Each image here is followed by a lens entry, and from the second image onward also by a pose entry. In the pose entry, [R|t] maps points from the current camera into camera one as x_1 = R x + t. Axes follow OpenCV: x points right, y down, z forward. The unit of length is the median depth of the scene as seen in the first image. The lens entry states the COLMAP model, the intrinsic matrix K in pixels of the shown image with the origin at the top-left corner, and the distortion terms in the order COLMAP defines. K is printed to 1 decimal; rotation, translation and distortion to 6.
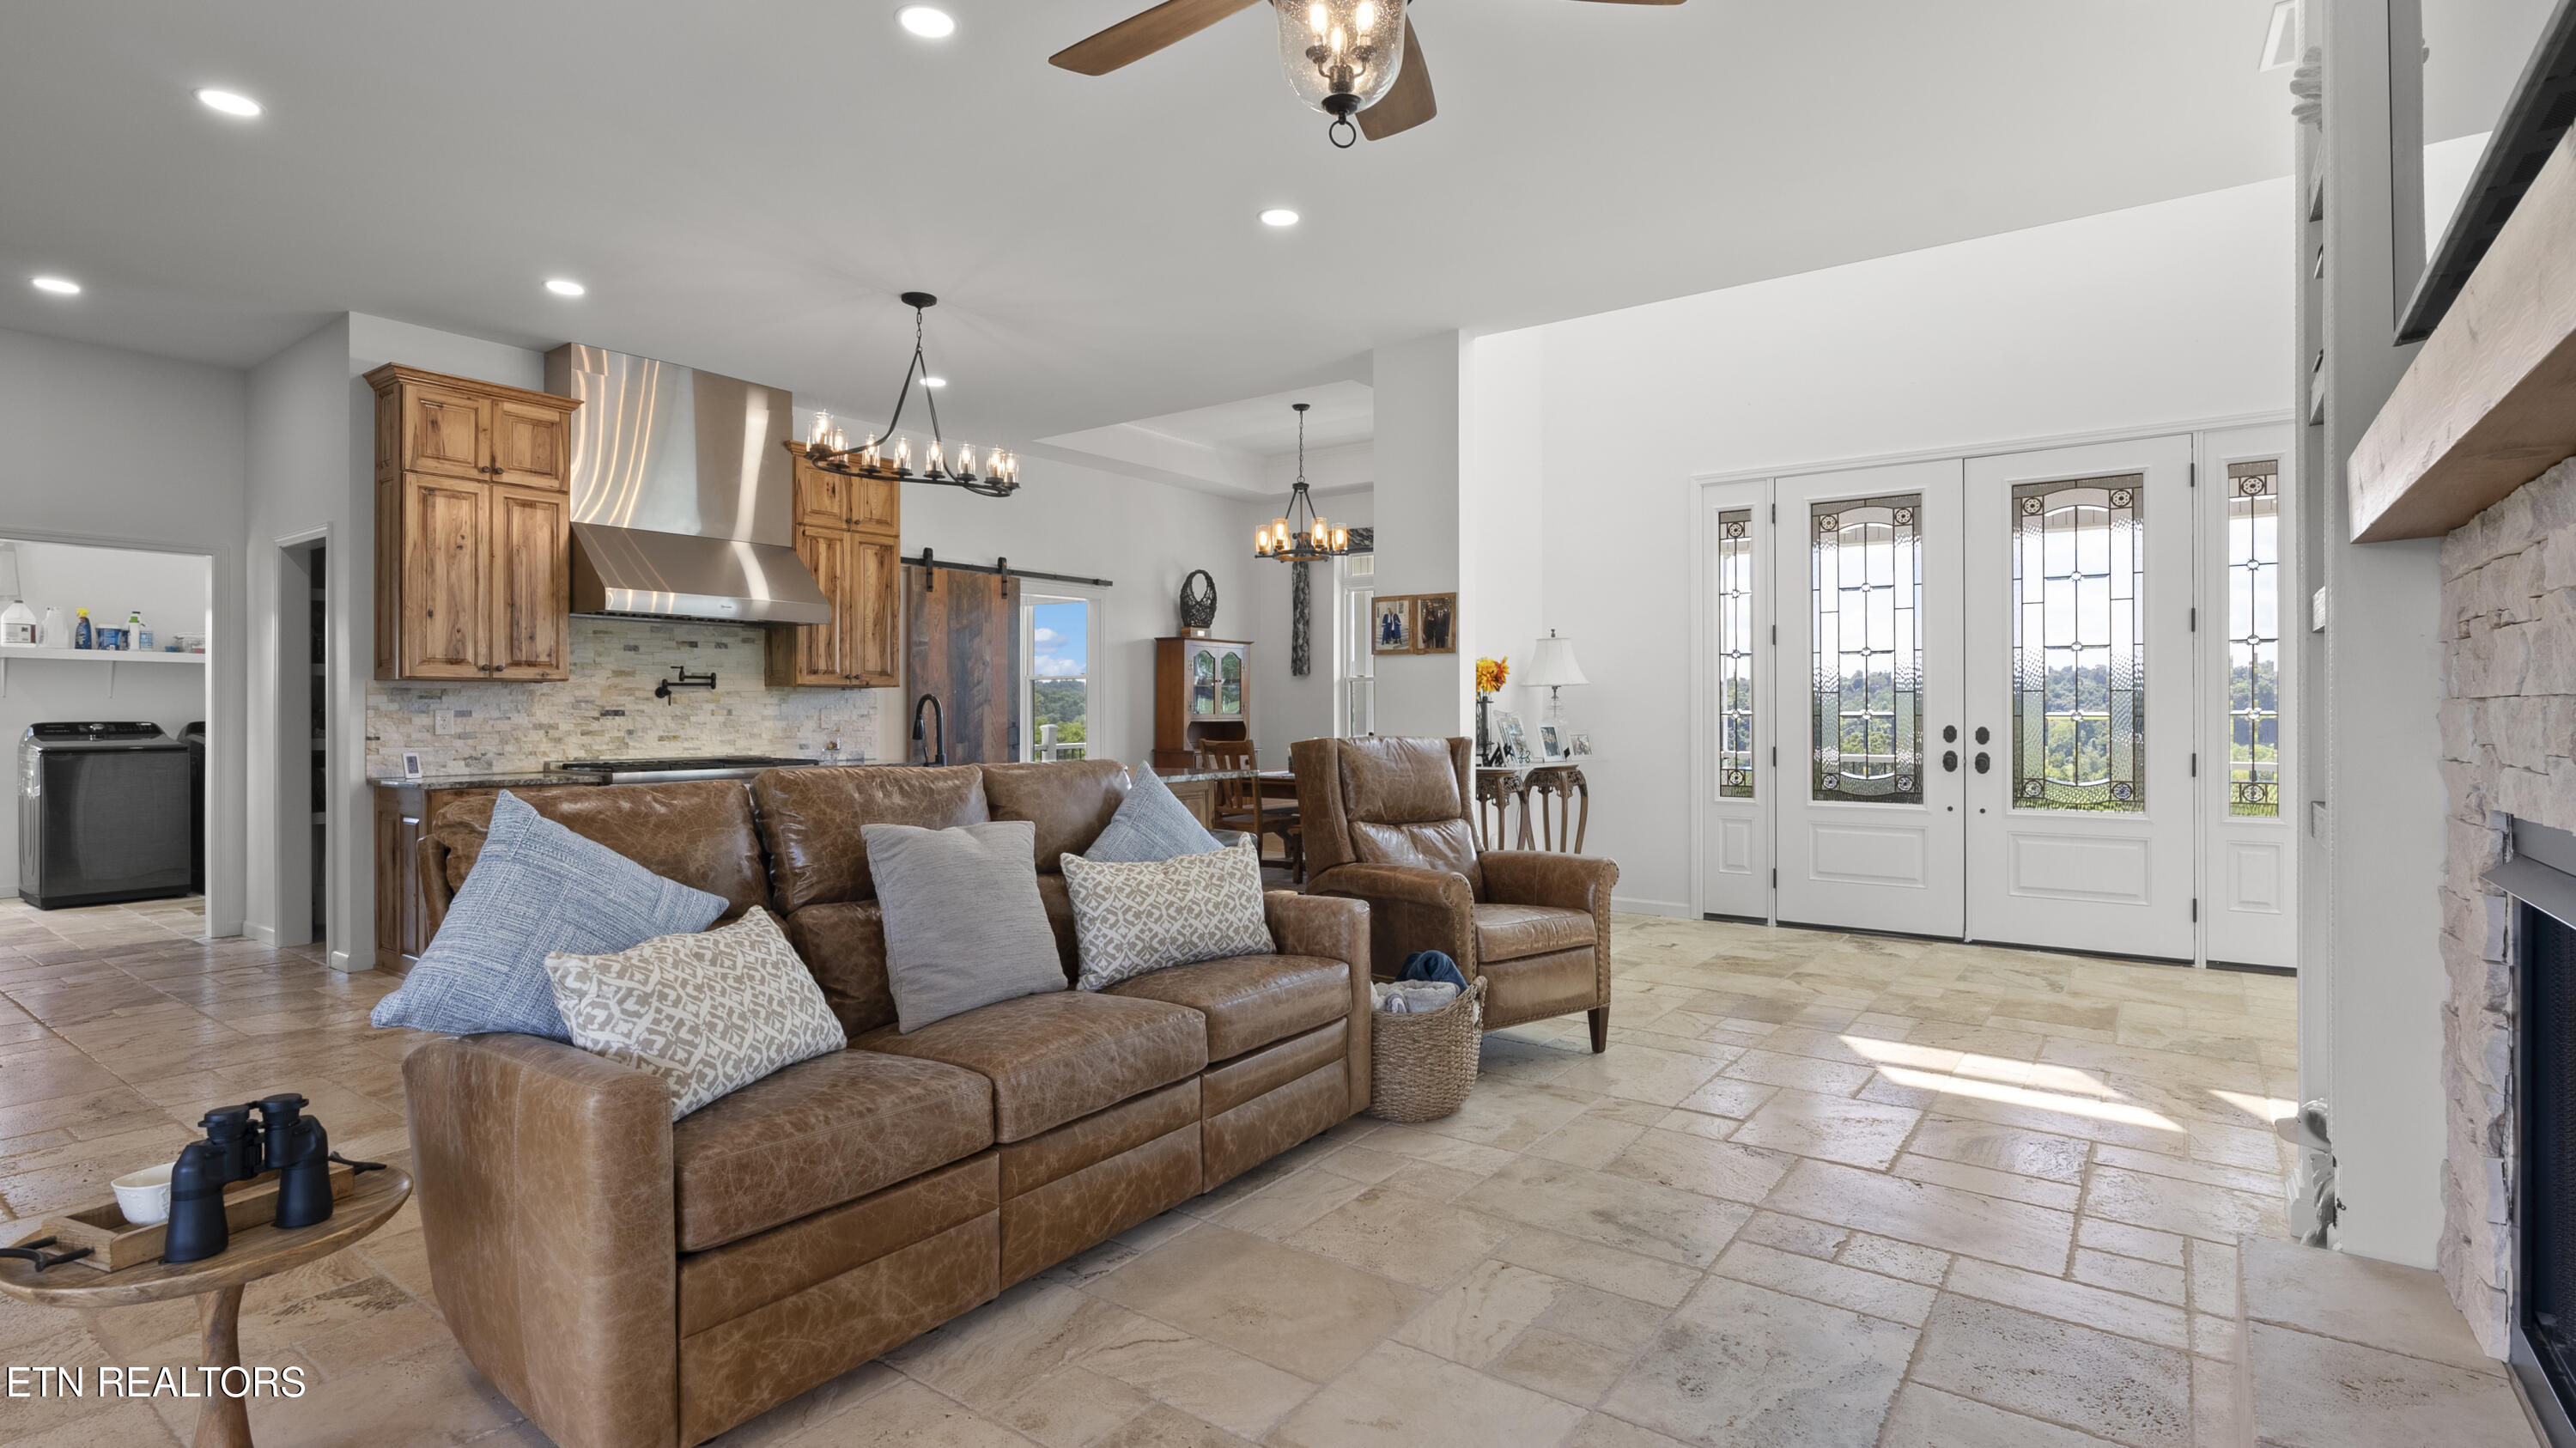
lens RADIAL K [[1216.7, 0, 1284.9], [0, 1216.7, 704.7], [0, 0, 1]] dist [-0.013273, 0.006071]
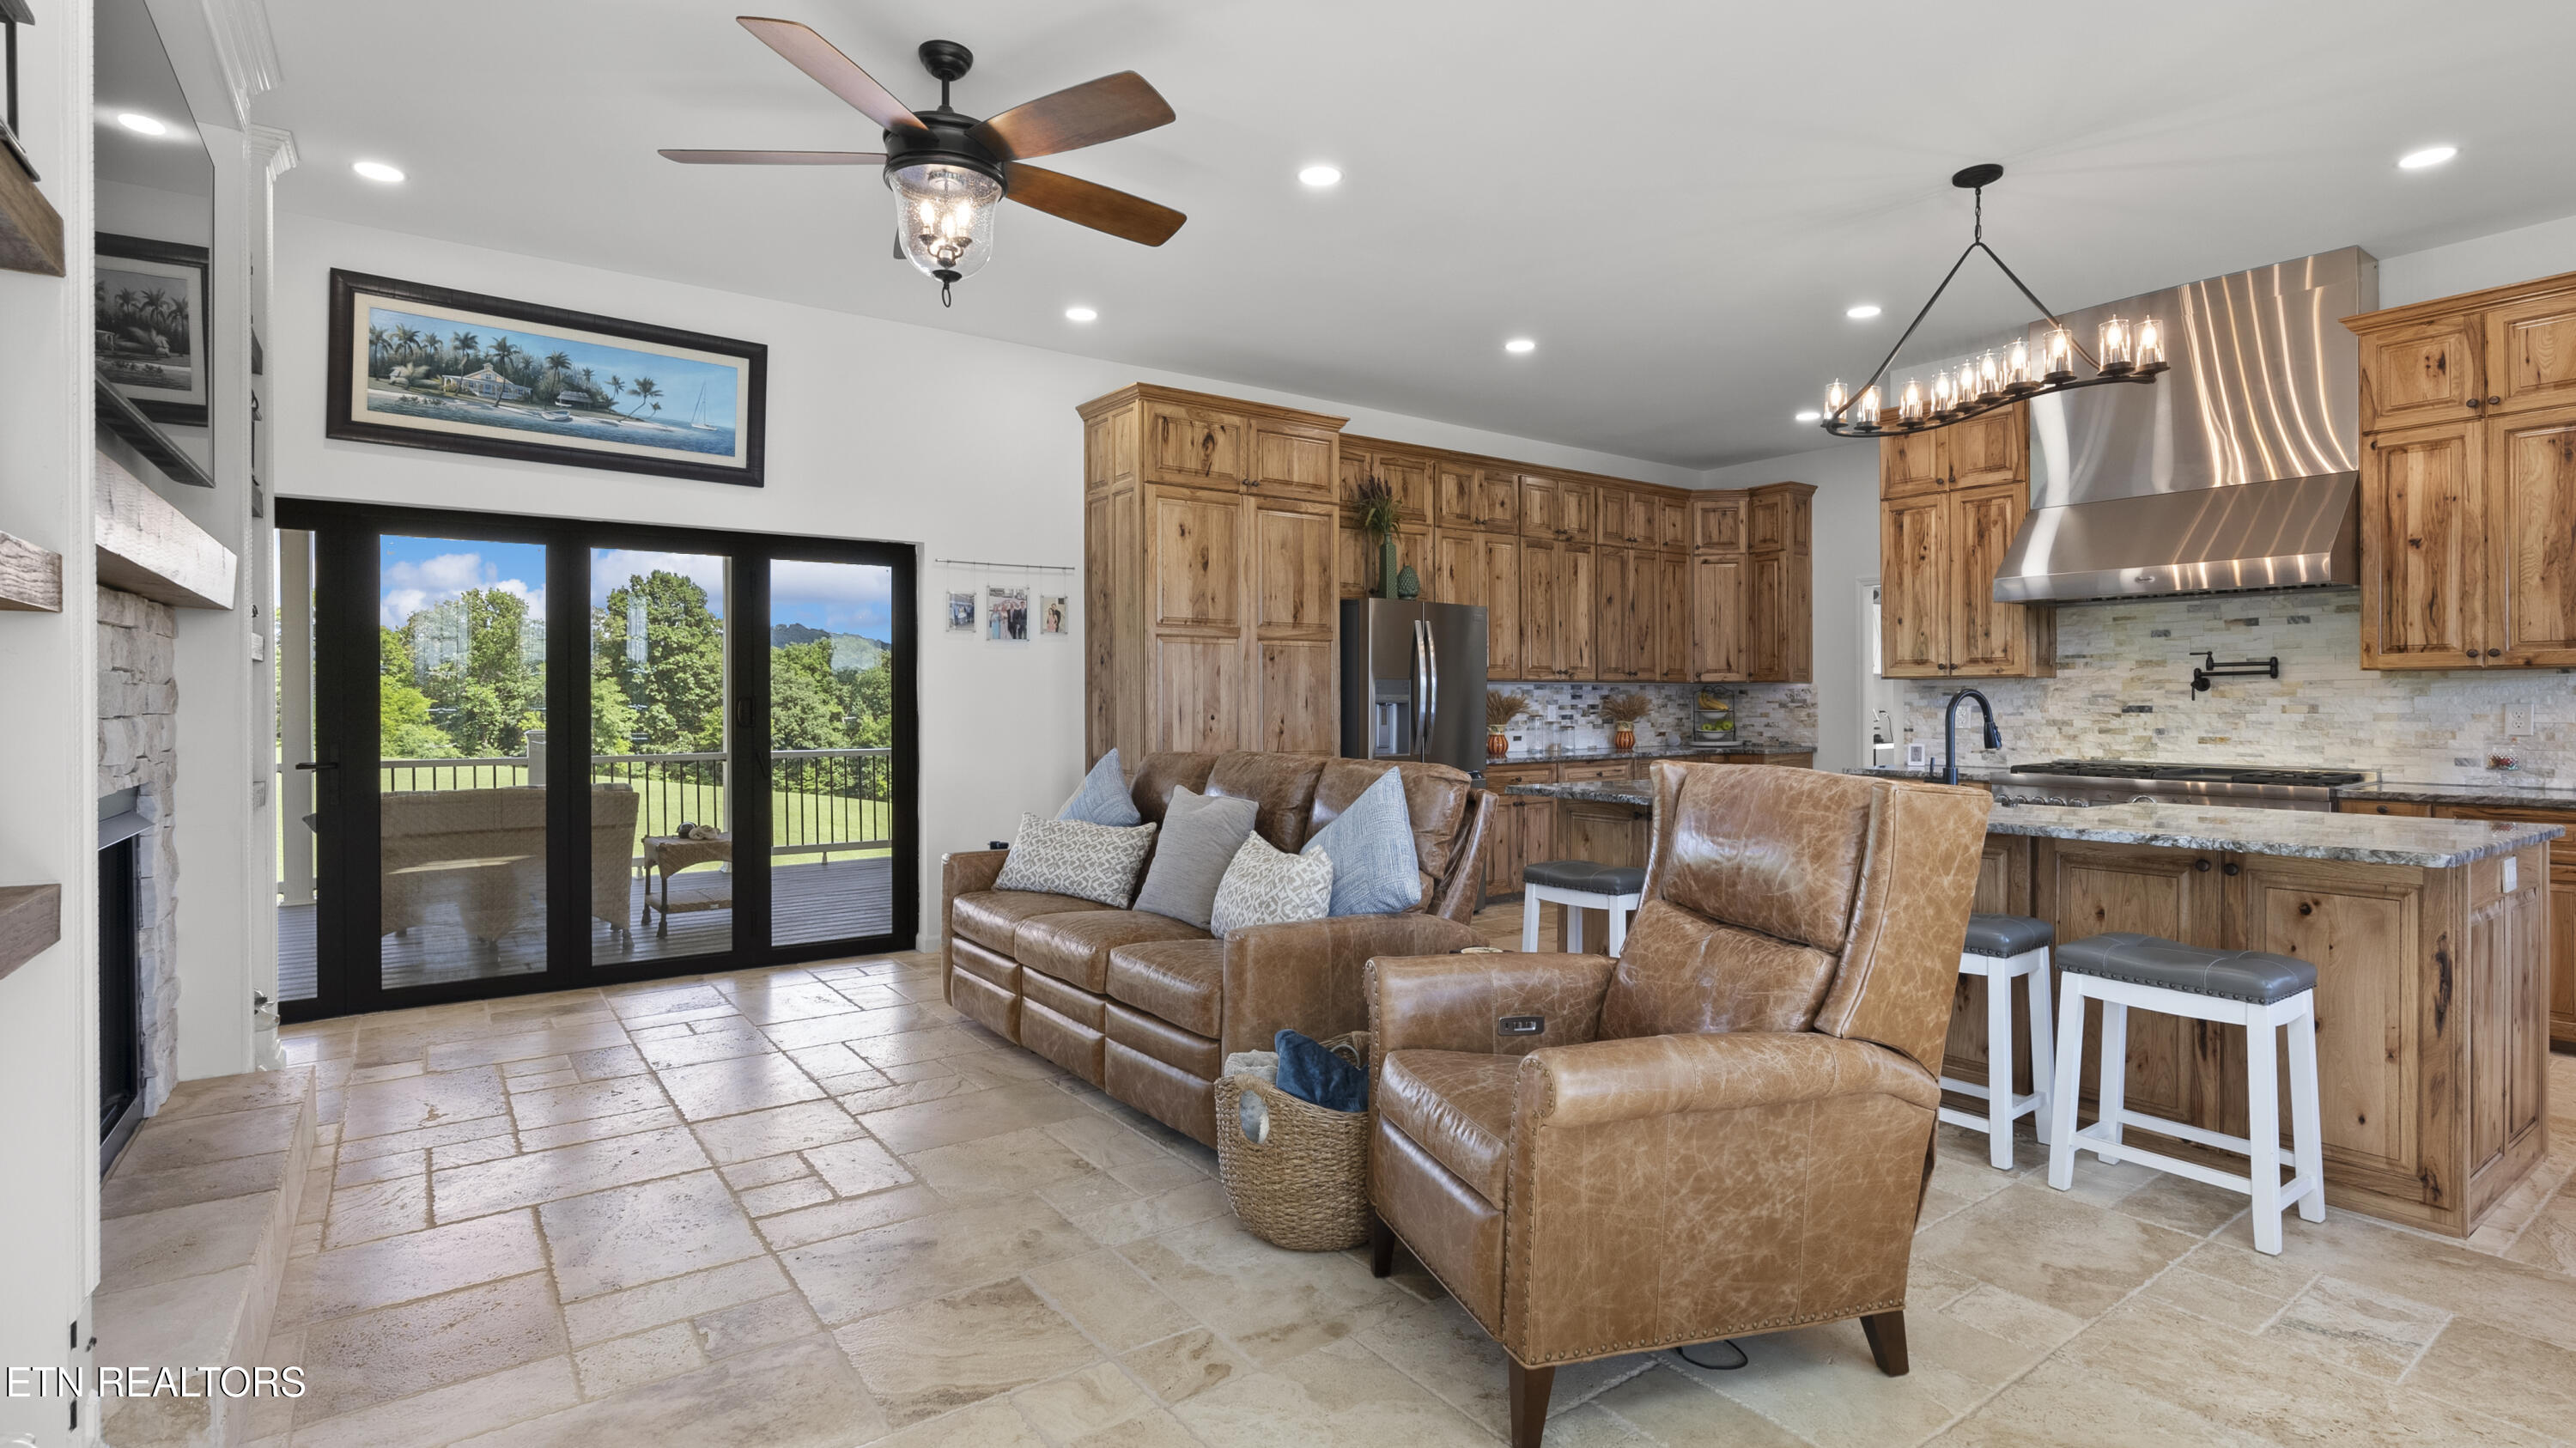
lens RADIAL K [[1216.7, 0, 1284.9], [0, 1216.7, 704.7], [0, 0, 1]] dist [-0.013273, 0.006071]
pose [[-0.311641, 0.003617, -0.950193, 0.505044], [0.007966, 0.999968, 0.001194, -0.002466], [0.950167, -0.007198, -0.311660, 0.734368]]
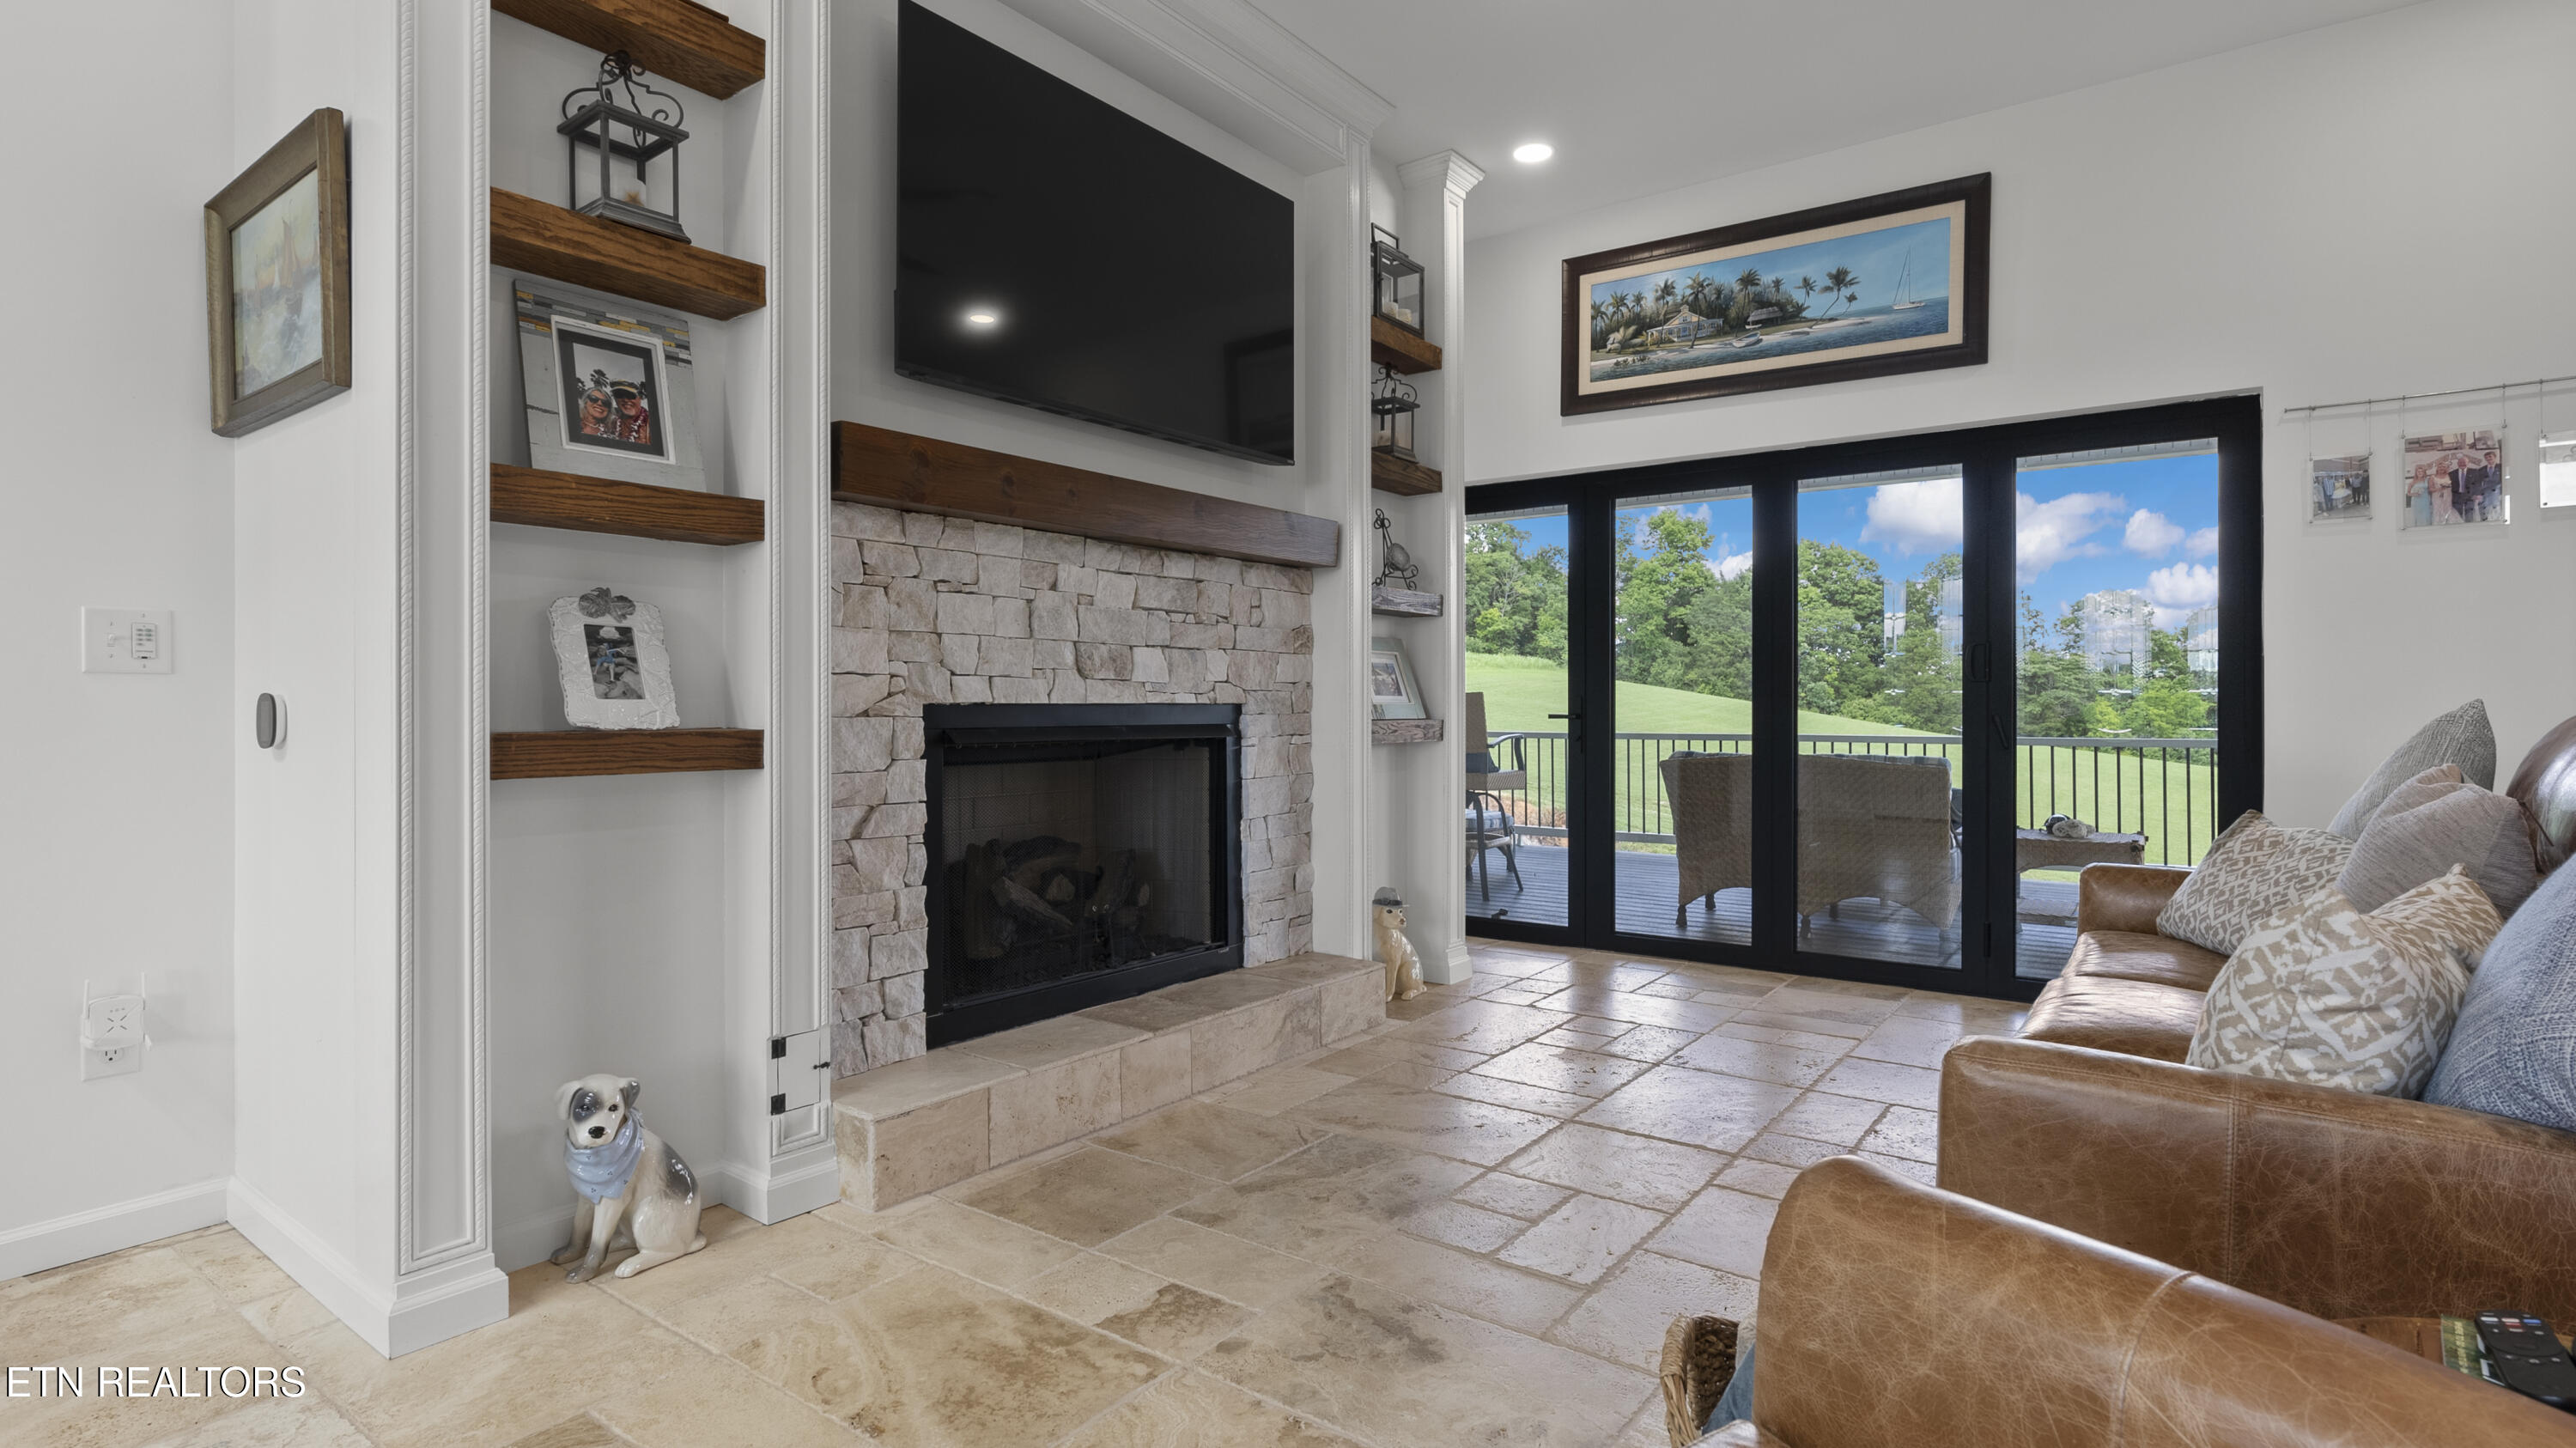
lens RADIAL K [[1246.5, 0, 1294.9], [0, 1246.5, 713.8], [0, 0, 1]] dist [-0.002626, 0.000091]
pose [[-0.999988, 0.000763, 0.004863, 0.154620], [0.000754, 0.999998, -0.002034, 0.032301], [-0.004864, -0.002030, -0.999986, 0.786483]]
